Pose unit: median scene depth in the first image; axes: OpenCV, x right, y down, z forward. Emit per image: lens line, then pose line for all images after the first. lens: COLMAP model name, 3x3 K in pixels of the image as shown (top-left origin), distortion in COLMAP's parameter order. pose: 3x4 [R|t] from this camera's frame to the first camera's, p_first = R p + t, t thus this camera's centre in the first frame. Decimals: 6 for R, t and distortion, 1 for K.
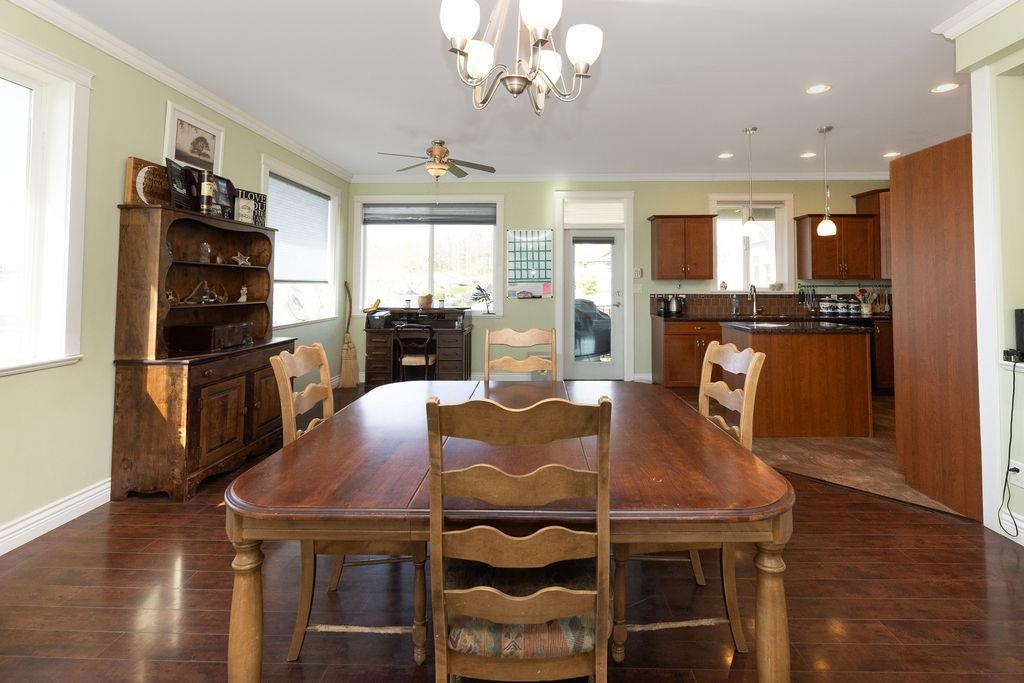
lens RADIAL K [[476.2, 0, 513.7], [0, 476.2, 266.4], [0, 0, 1]] dist [0.001405, 0.000140]
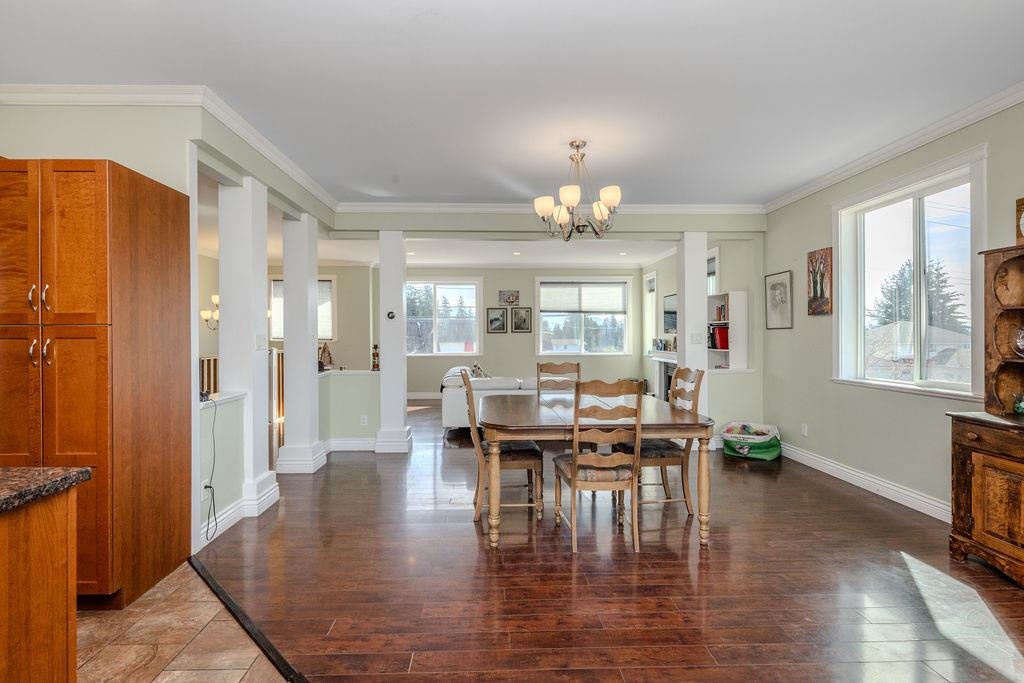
lens RADIAL K [[497.2, 0, 505.1], [0, 497.2, 336.7], [0, 0, 1]] dist [0.003339, 0.000124]
pose [[-0.997020, 0.005243, -0.076963, 0.145136], [0.007783, 0.999434, -0.032738, 0.032087], [0.076748, -0.033239, -0.996496, 0.915269]]
